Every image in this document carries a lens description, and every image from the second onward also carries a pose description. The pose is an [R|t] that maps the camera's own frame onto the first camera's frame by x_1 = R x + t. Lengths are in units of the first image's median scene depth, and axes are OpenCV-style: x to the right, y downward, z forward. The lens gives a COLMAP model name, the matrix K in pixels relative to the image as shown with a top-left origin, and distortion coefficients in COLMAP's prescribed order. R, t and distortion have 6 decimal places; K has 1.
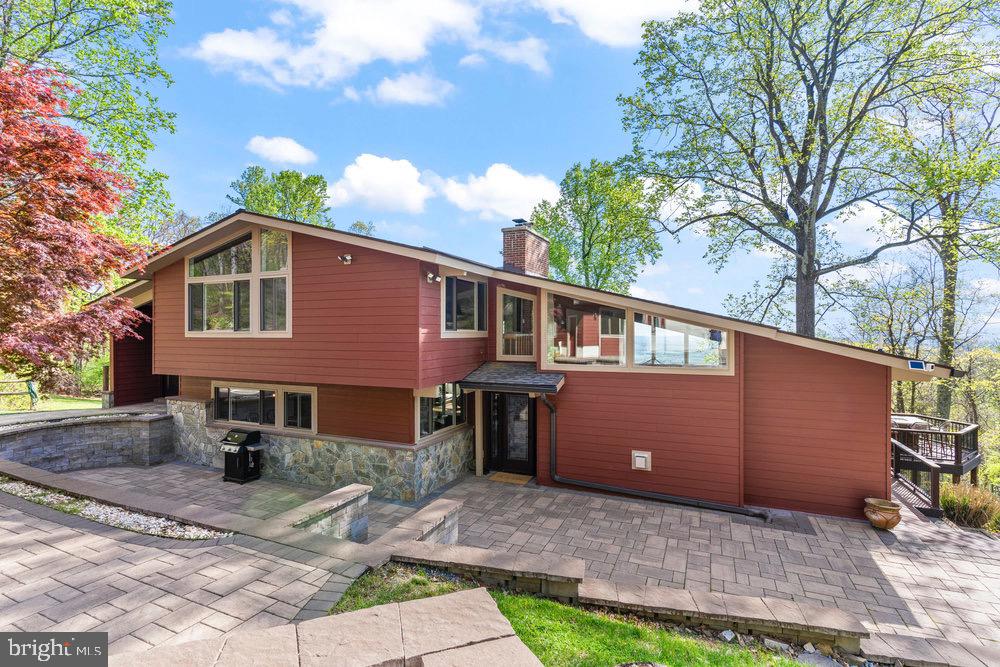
lens RADIAL K [[479.5, 0, 498.1], [0, 479.5, 338.0], [0, 0, 1]] dist [-0.000205, -0.000804]
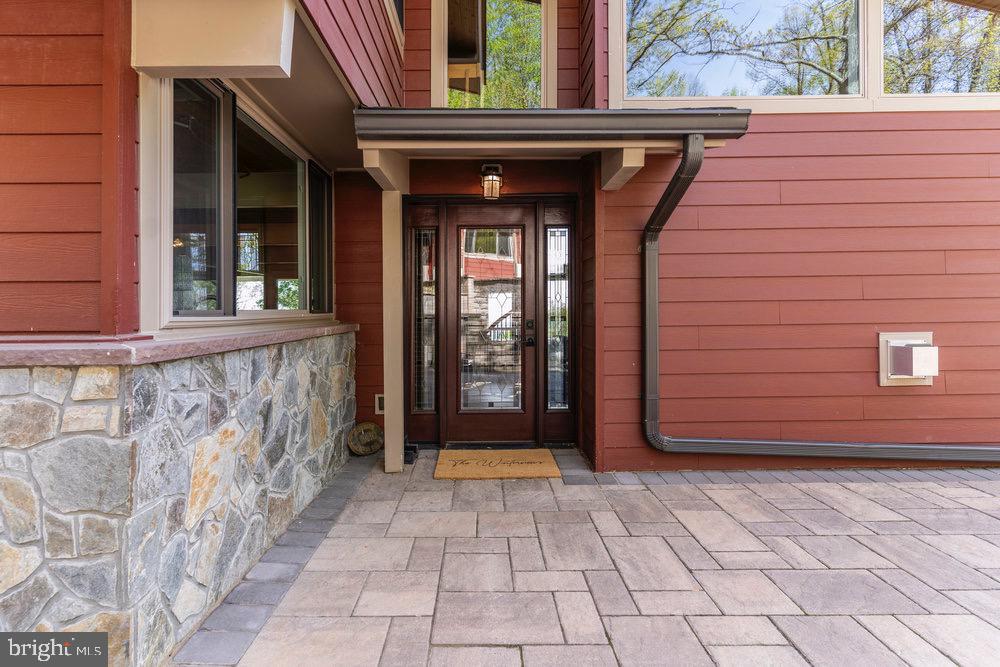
lens RADIAL K [[491.9, 0, 495.8], [0, 491.9, 300.0], [0, 0, 1]] dist [-0.000967, -0.000389]
pose [[0.909729, 0.000428, 0.415201, -0.121002], [0.010830, 0.999635, -0.024761, 0.200014], [-0.415060, 0.027023, 0.909393, 0.731792]]
